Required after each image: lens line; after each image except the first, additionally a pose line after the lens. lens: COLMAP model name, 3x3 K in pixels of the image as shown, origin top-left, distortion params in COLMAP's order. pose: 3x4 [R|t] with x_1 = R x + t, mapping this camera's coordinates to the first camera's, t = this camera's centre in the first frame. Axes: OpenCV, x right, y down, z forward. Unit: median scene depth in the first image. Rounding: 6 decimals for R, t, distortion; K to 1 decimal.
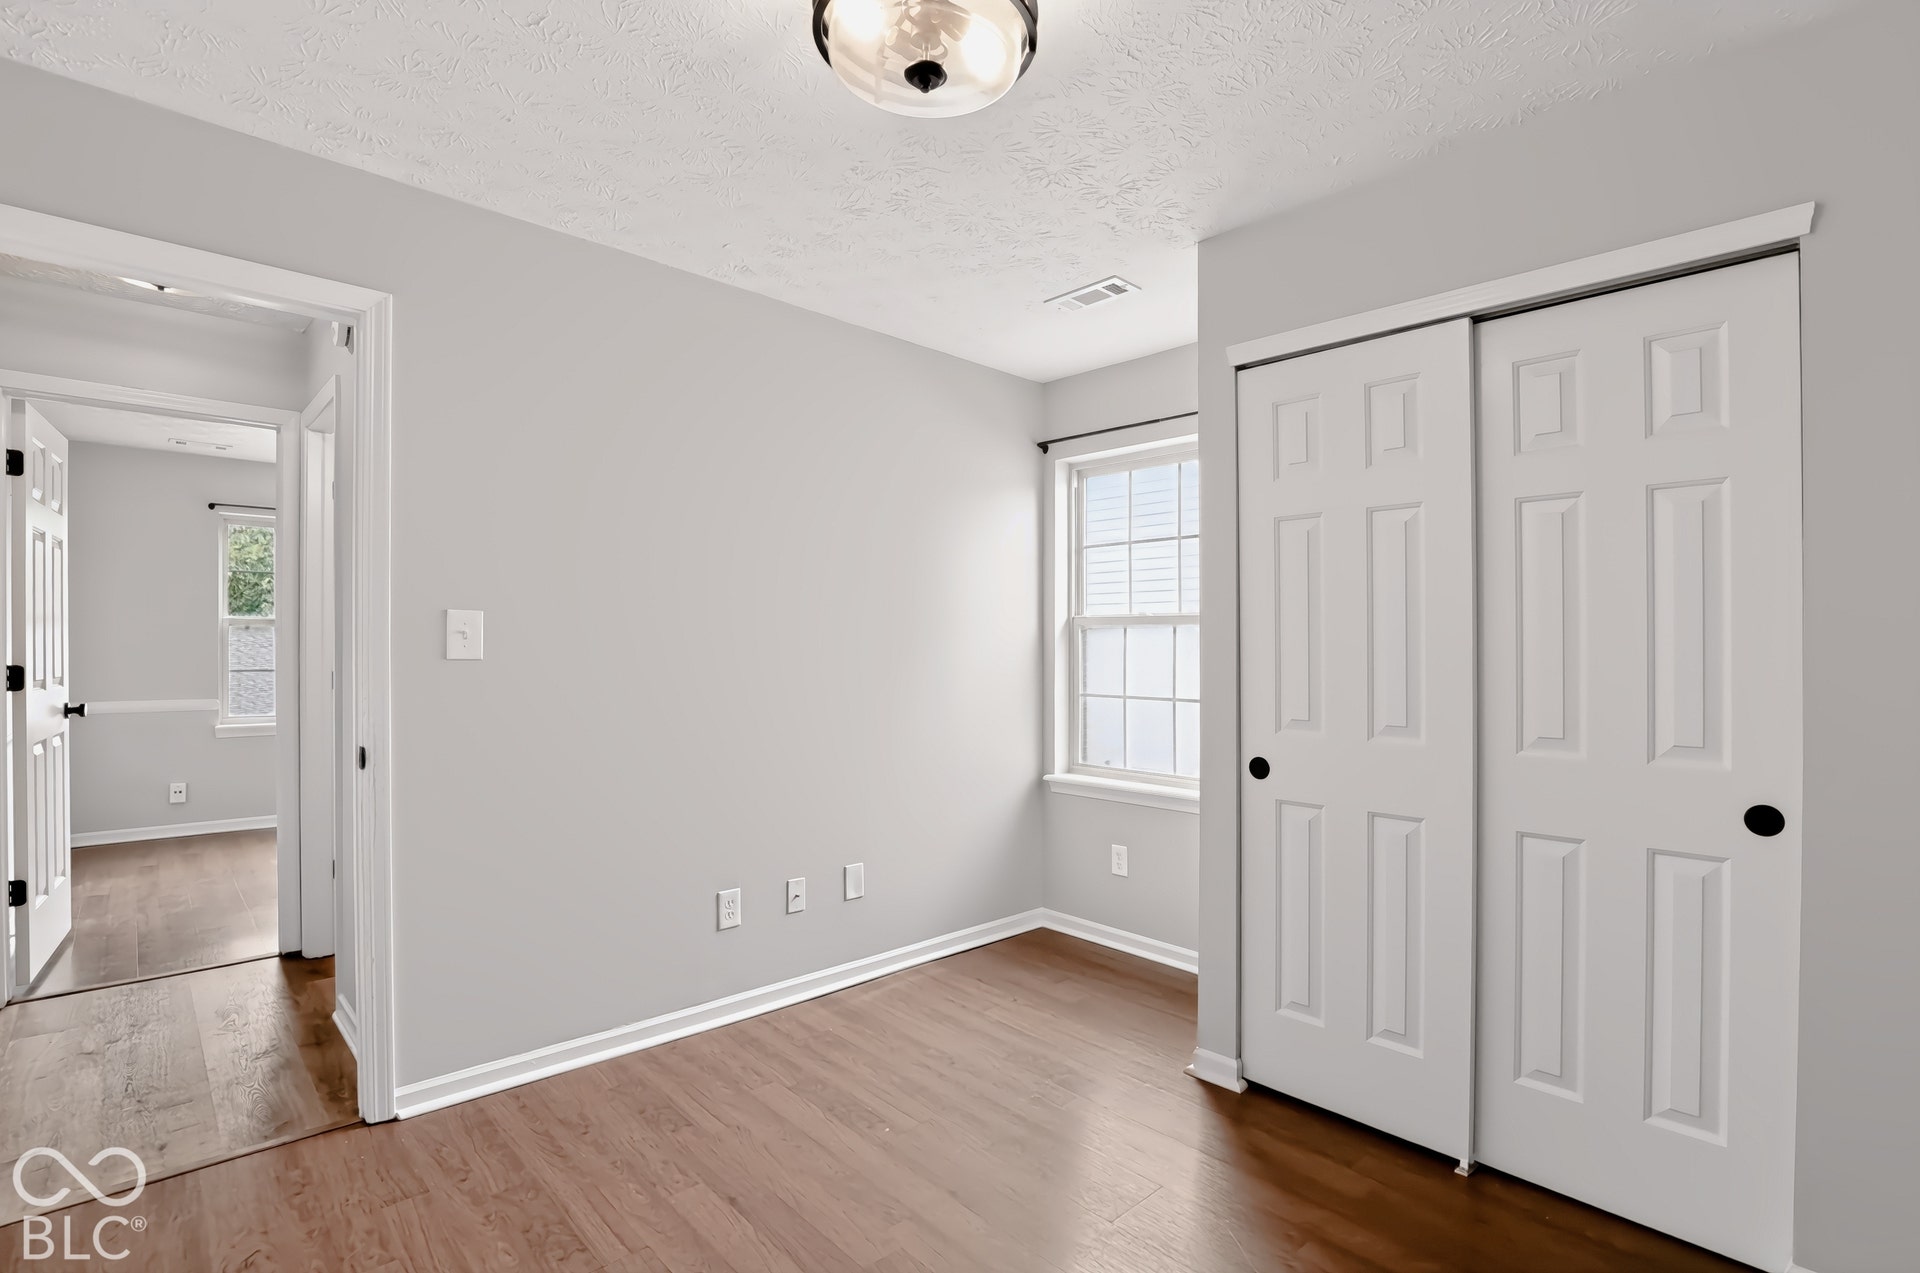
lens RADIAL K [[893.3, 0, 956.5], [0, 893.3, 647.8], [0, 0, 1]] dist [-0.024352, -0.000287]
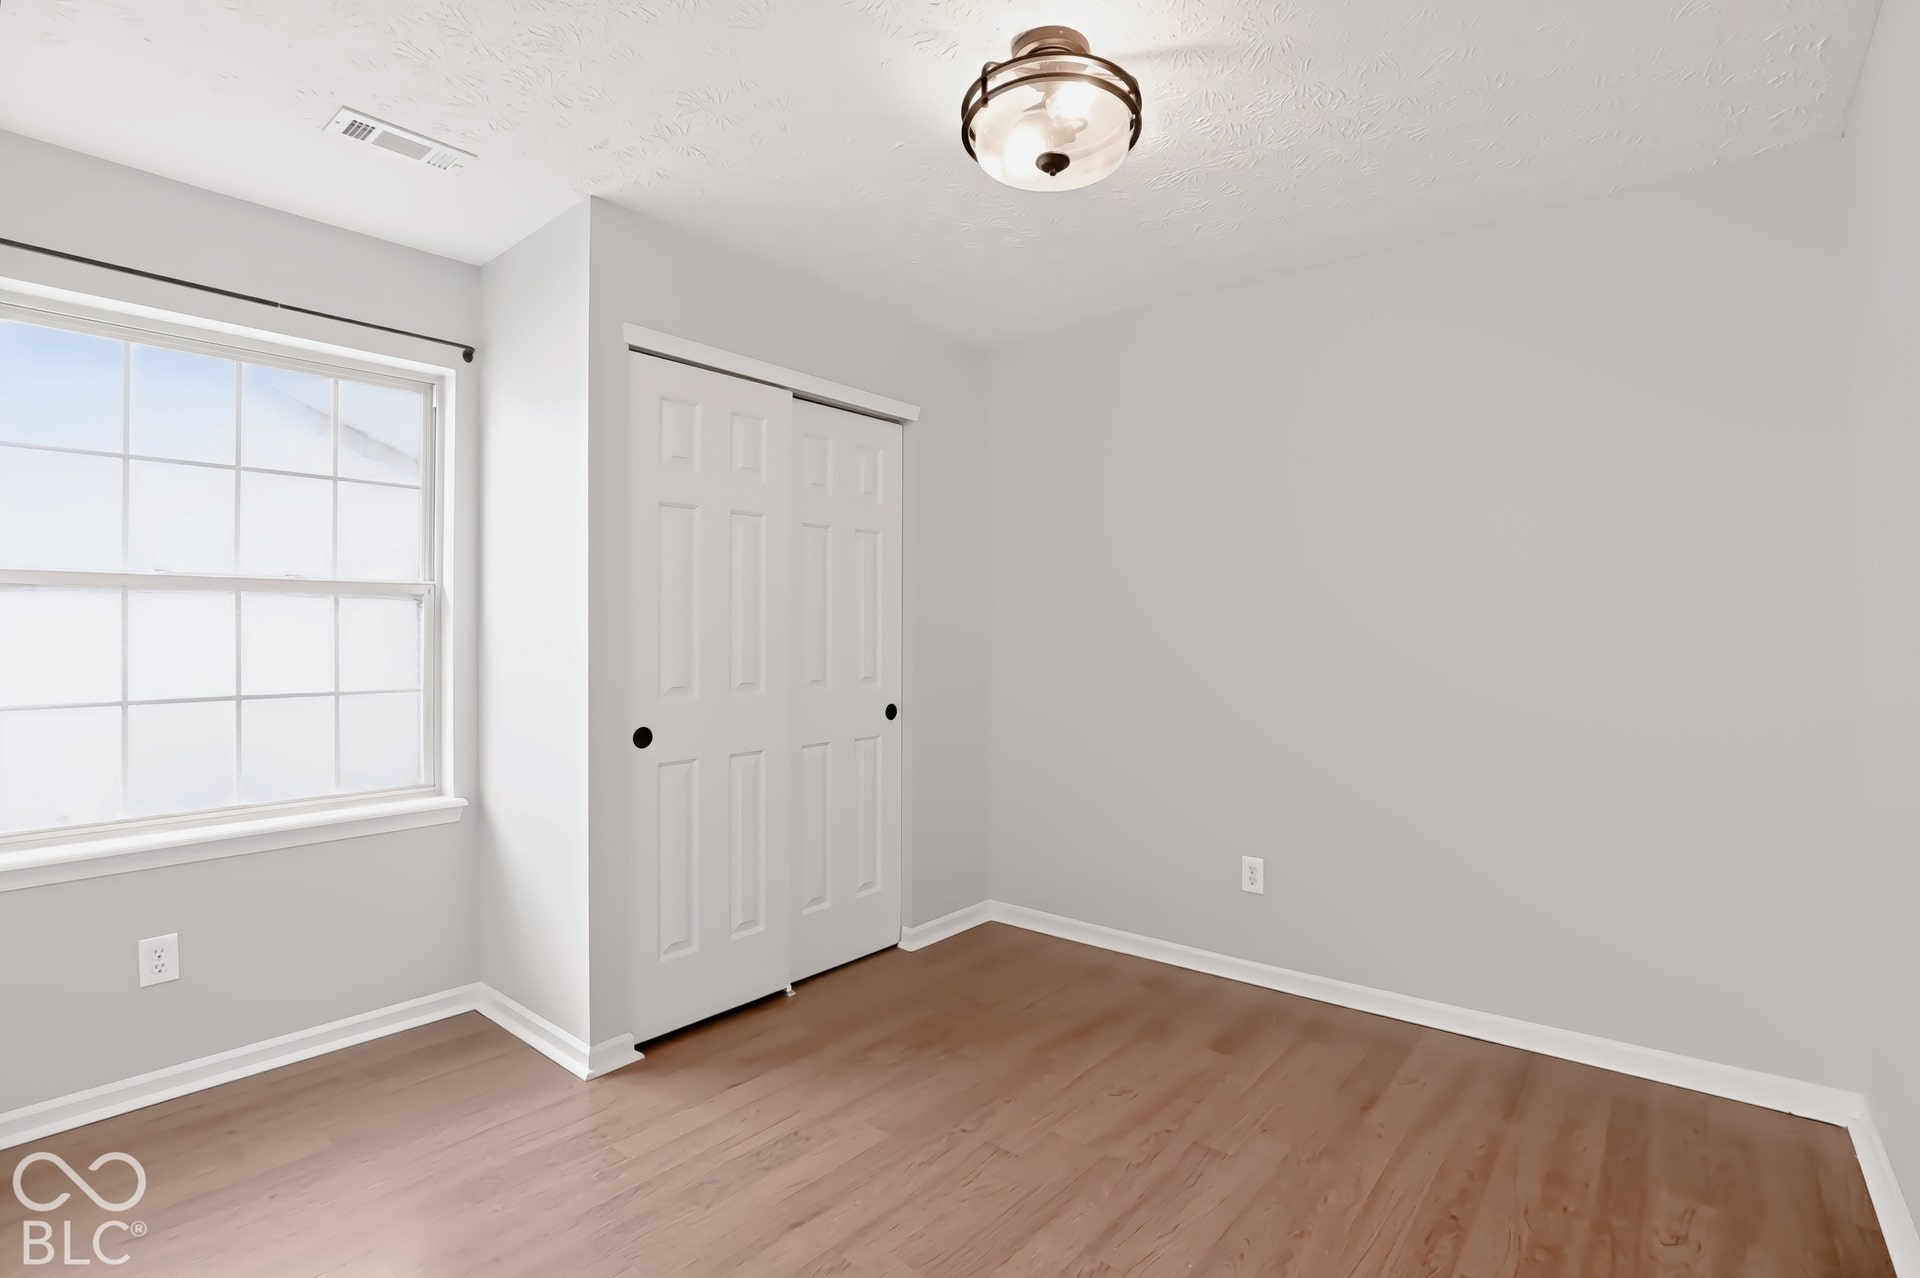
lens RADIAL K [[893.3, 0, 960.9], [0, 893.3, 626.3], [0, 0, 1]] dist [-0.024352, -0.000287]
pose [[-0.113823, -0.001500, 0.993500, -0.802162], [0.002912, 0.999994, 0.001843, 0.003677], [-0.993497, 0.003103, -0.113818, 0.815679]]
